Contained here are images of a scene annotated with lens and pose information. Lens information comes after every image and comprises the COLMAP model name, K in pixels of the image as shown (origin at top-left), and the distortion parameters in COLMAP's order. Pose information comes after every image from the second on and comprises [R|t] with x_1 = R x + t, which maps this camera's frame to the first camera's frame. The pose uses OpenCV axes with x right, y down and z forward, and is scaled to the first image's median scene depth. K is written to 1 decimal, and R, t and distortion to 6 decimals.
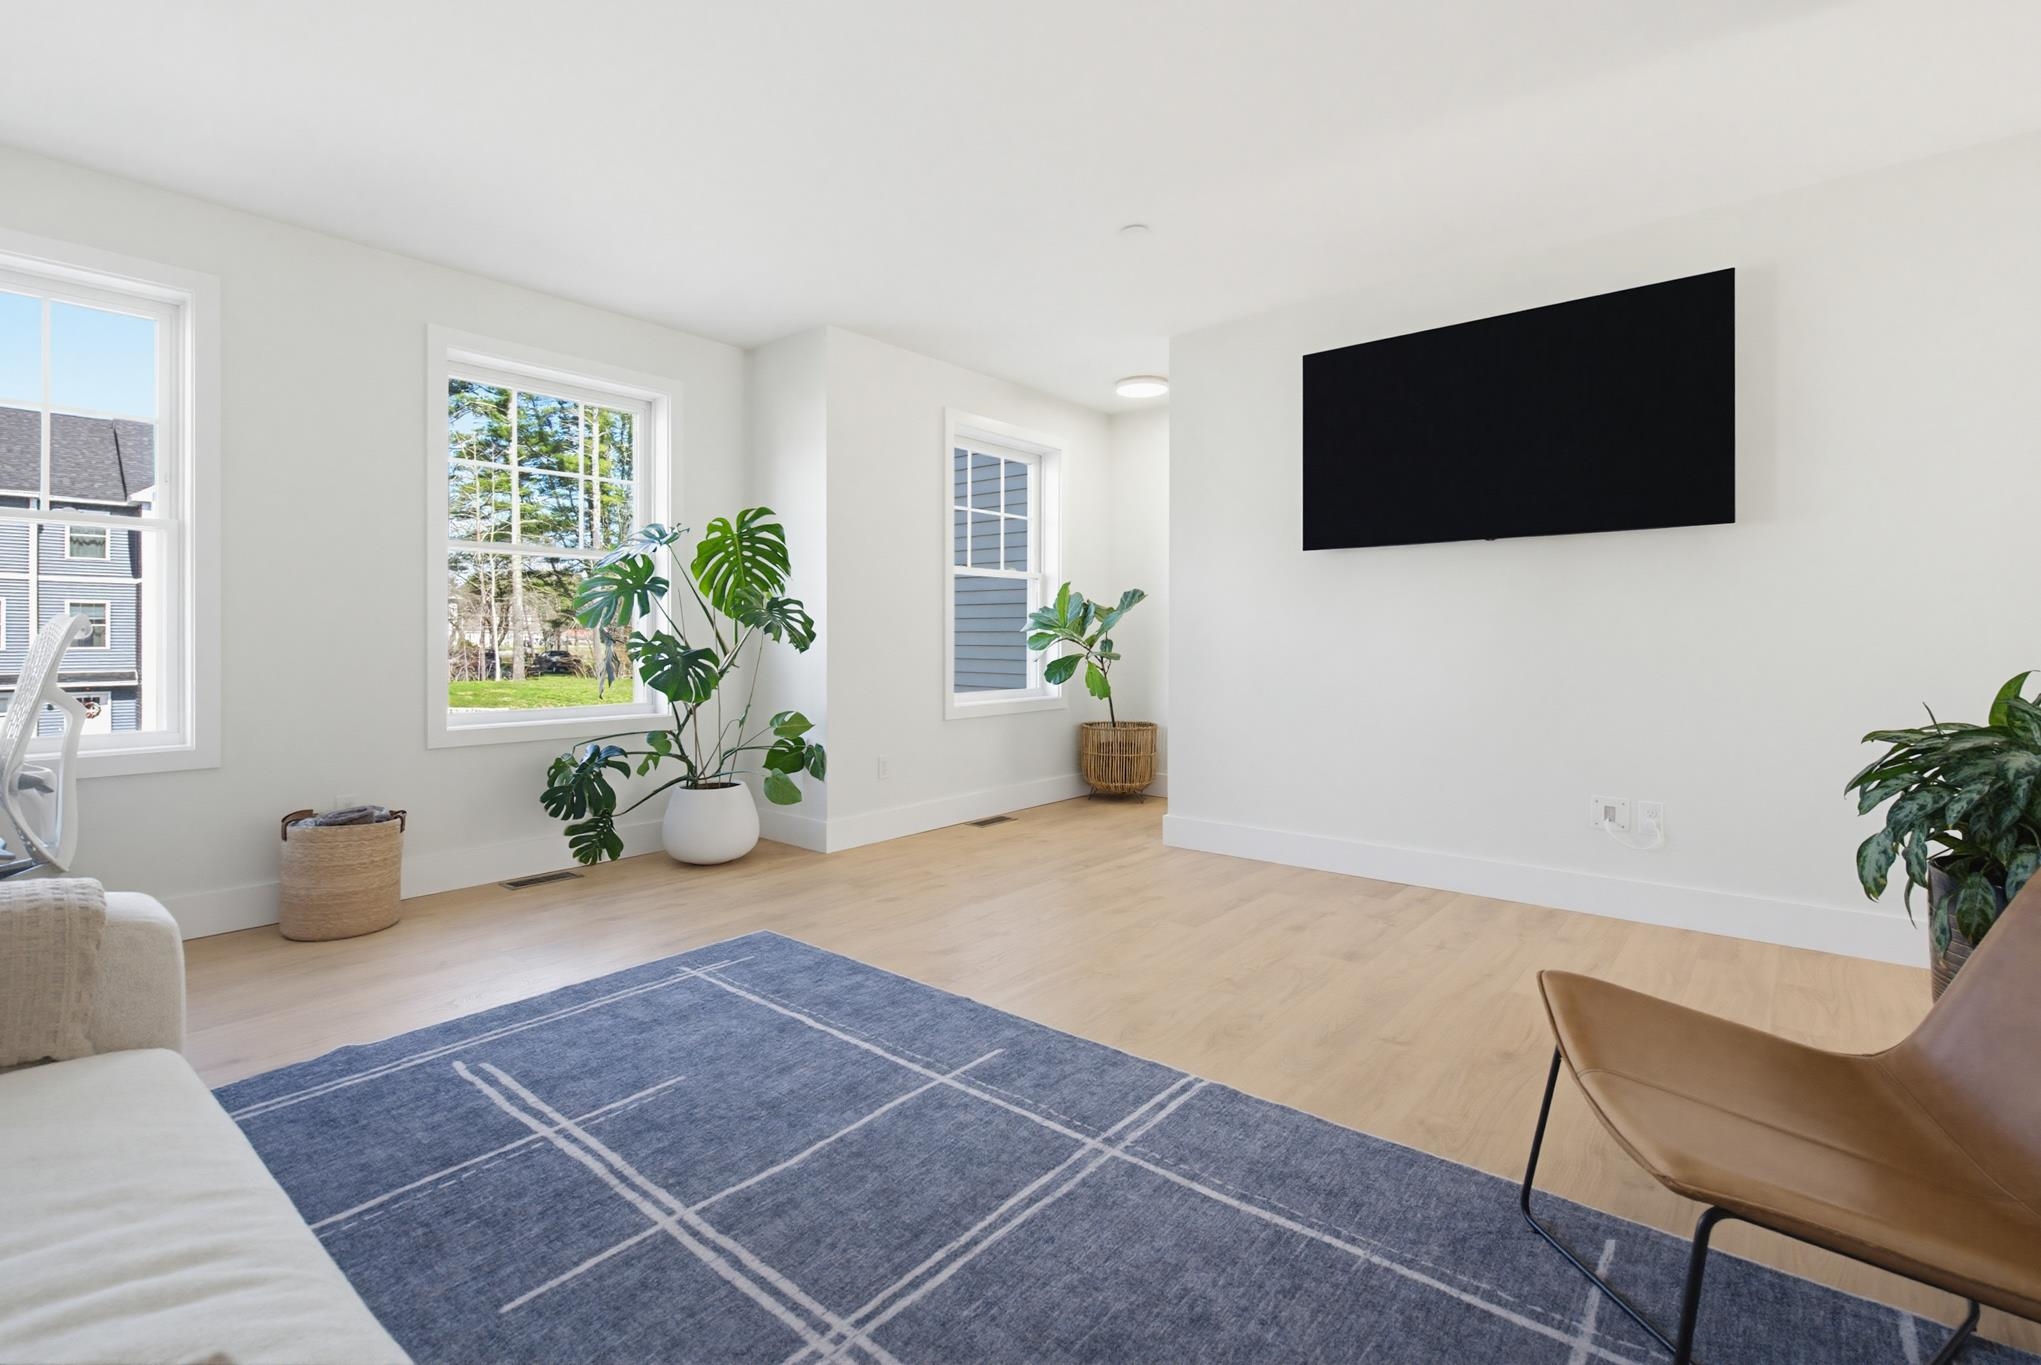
lens RADIAL K [[900.2, 0, 1014.3], [0, 900.2, 630.6], [0, 0, 1]] dist [-0.001833, -0.000046]
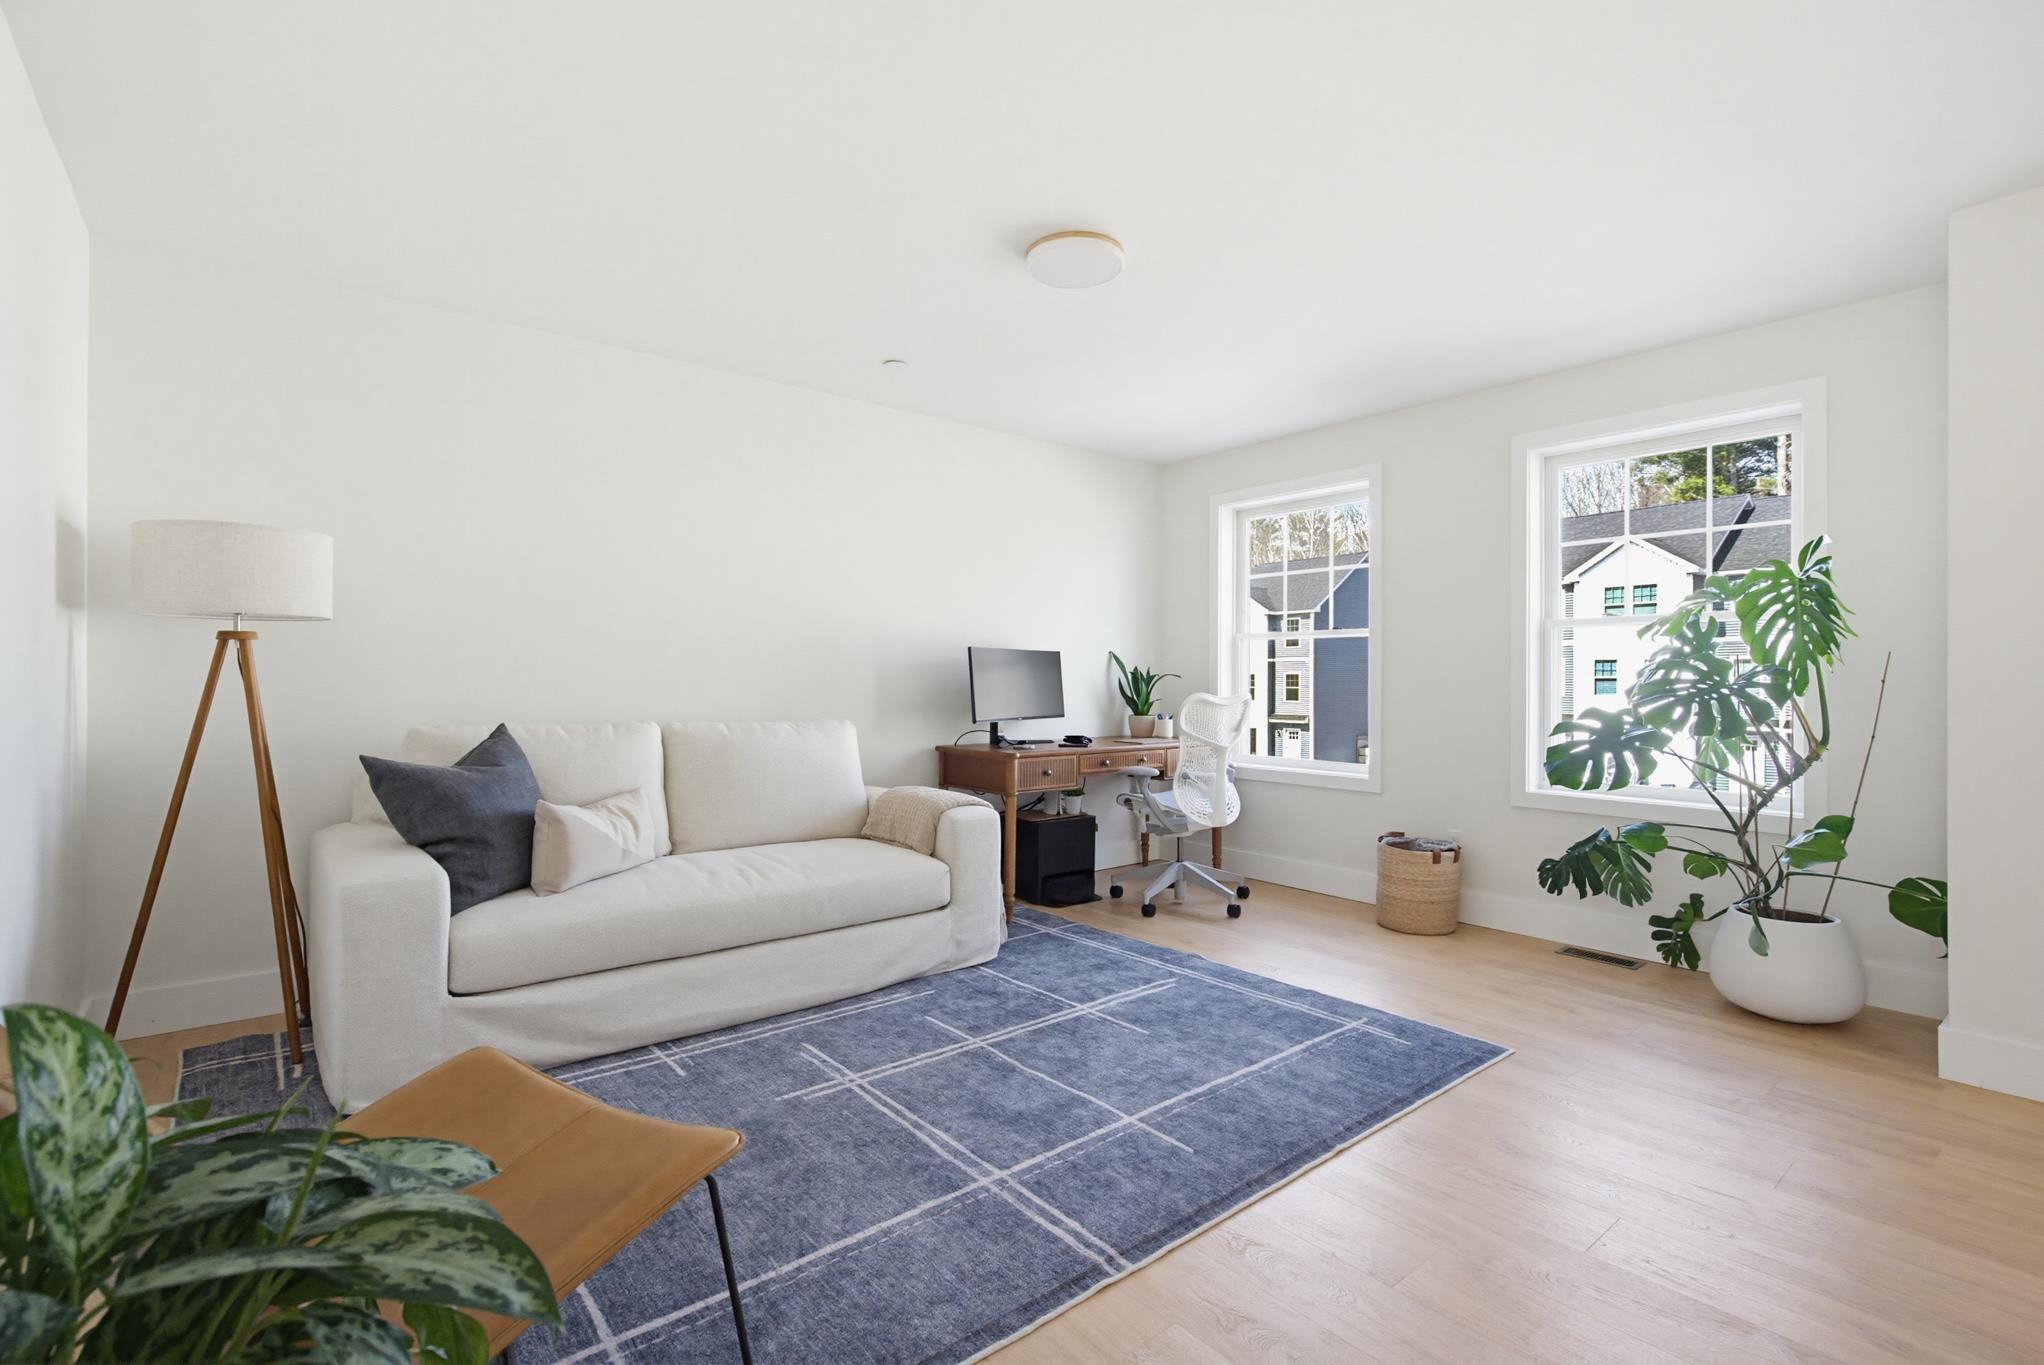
lens RADIAL K [[956.8, 0, 1008.2], [0, 956.8, 675.3], [0, 0, 1]] dist [-0.002590, 0.000147]
pose [[-0.178892, -0.000749, -0.983869, 1.054954], [-0.004507, 0.999990, 0.000058, -0.031232], [0.983858, 0.004445, -0.178893, 1.040893]]
